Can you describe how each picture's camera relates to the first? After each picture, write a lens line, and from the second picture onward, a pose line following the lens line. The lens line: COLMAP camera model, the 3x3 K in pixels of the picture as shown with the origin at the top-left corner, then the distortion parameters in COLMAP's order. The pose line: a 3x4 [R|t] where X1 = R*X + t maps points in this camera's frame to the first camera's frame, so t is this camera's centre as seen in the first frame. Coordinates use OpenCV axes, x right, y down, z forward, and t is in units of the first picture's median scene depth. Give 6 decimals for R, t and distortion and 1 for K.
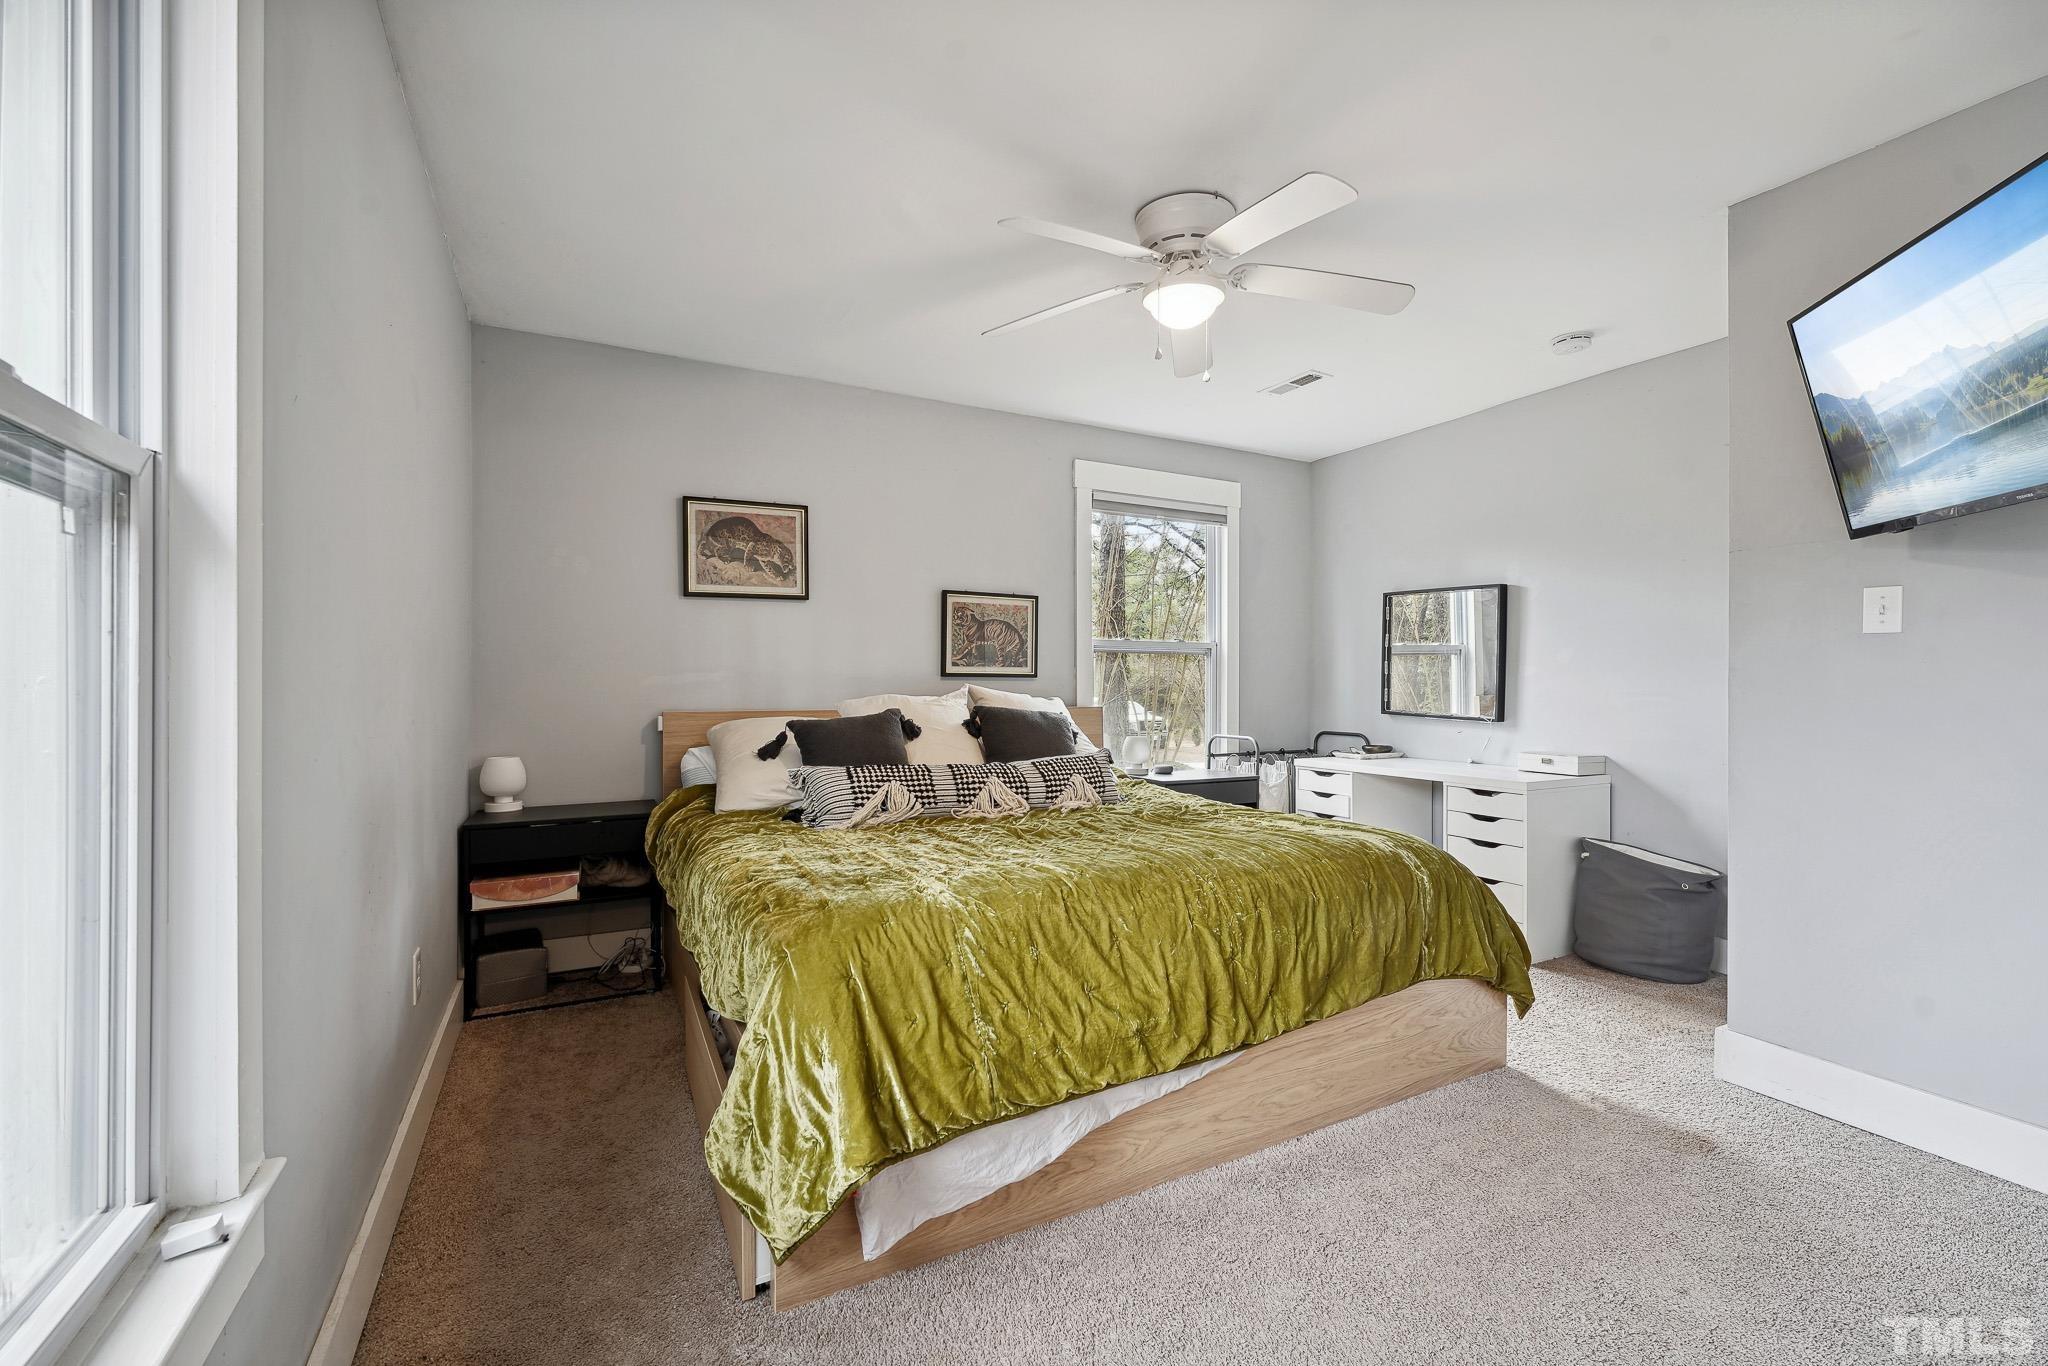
lens RADIAL K [[826.1, 0, 1019.9], [0, 826.1, 679.4], [0, 0, 1]] dist [0.000047, -0.000045]
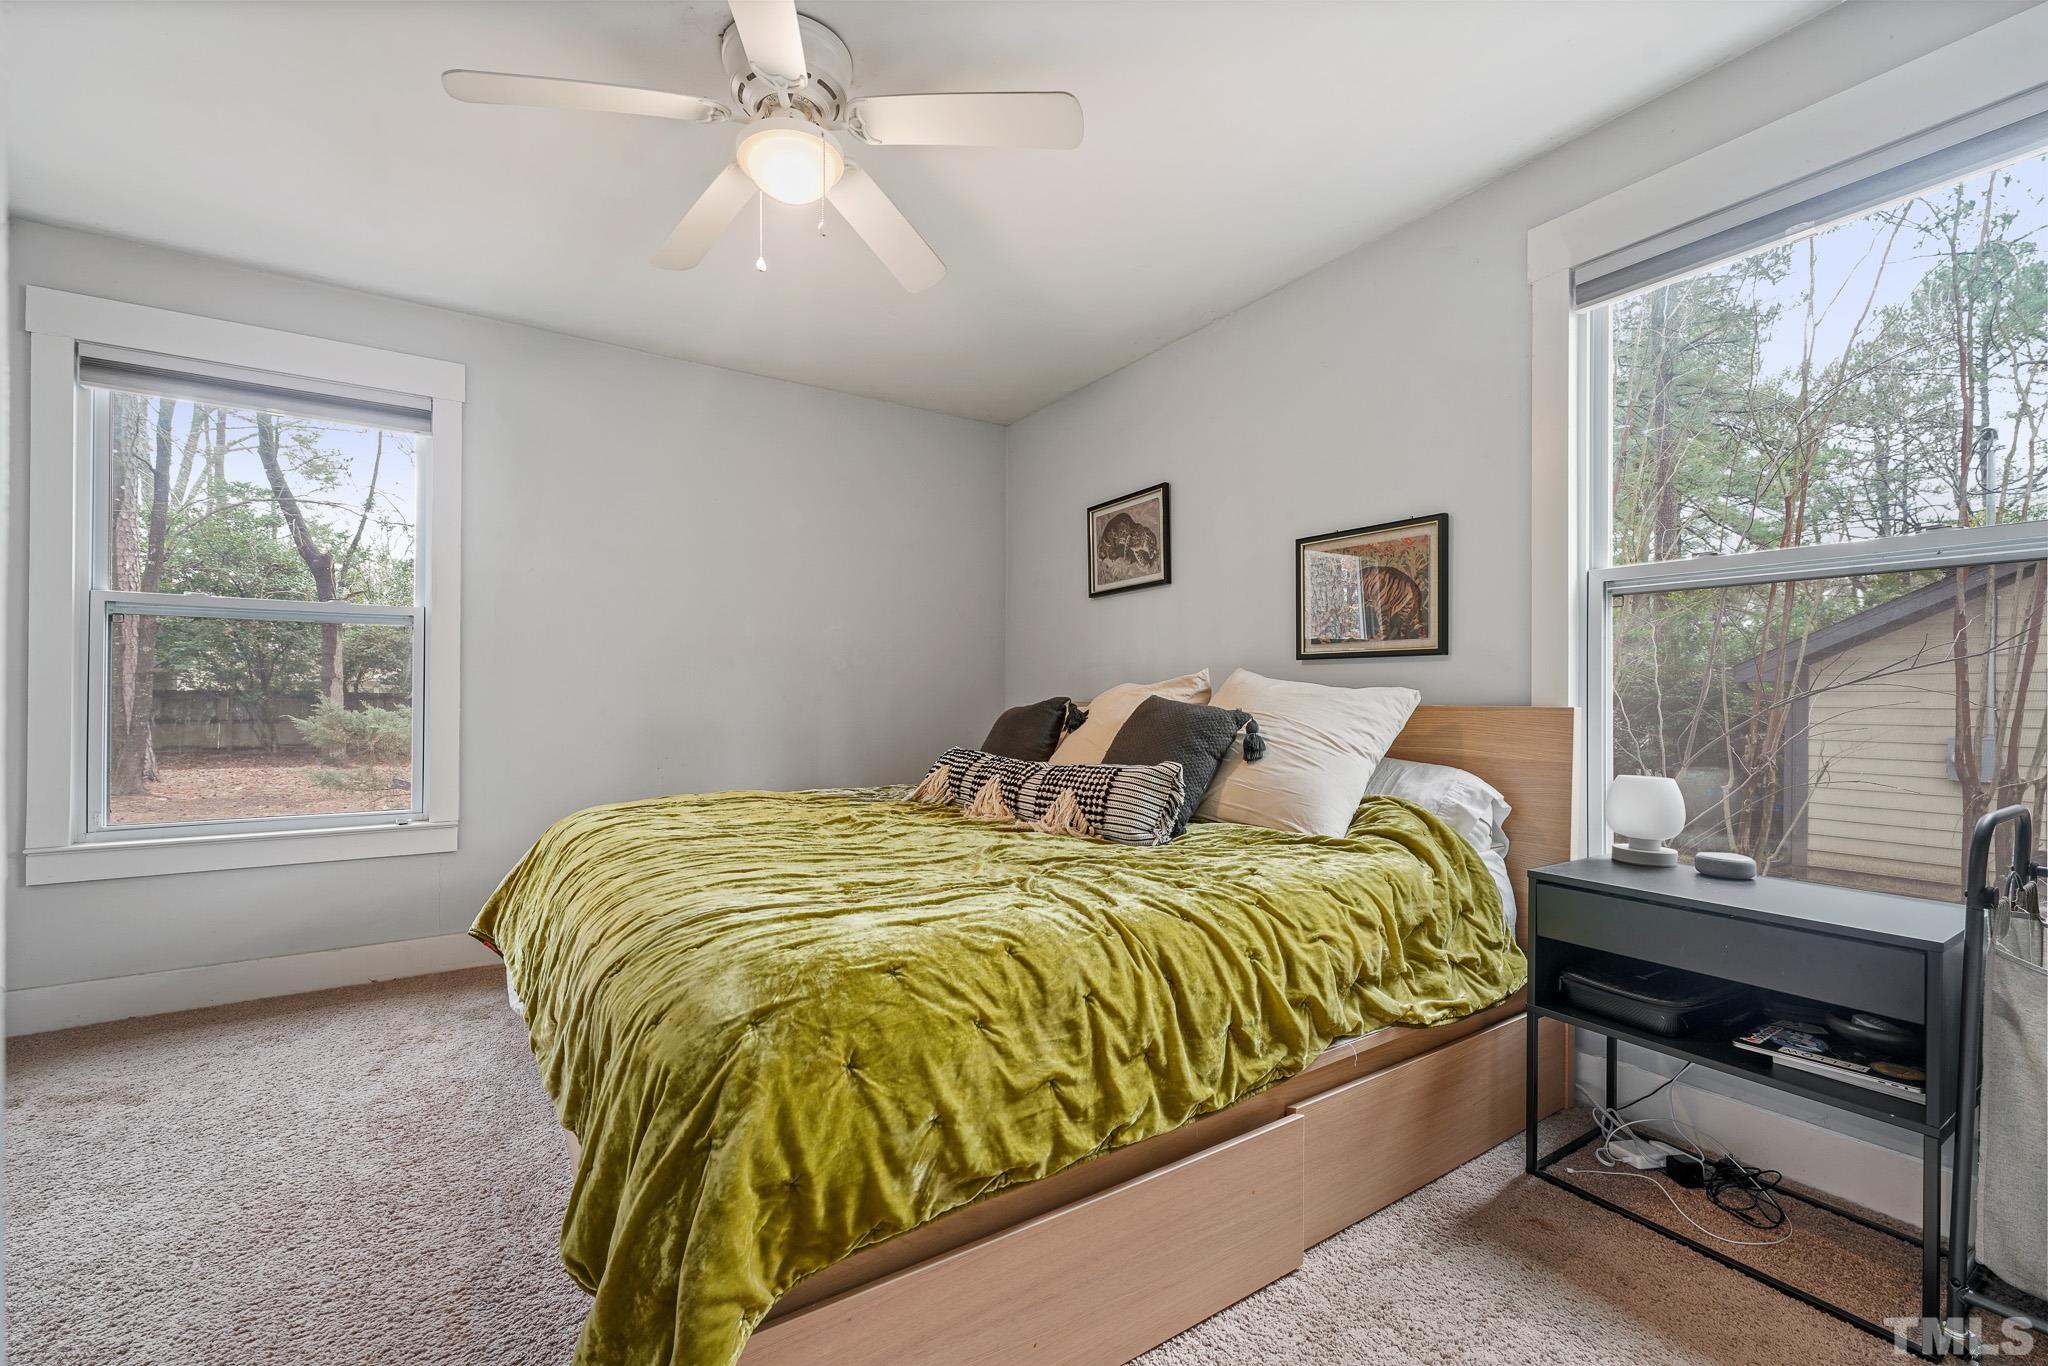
lens RADIAL K [[826.1, 0, 1022.0], [0, 826.1, 693.8], [0, 0, 1]] dist [0.000047, -0.000045]
pose [[0.078361, -0.001245, -0.996924, 0.674507], [-0.001734, 0.999998, -0.001385, 0.031303], [0.996924, 0.001837, 0.078359, 0.776078]]
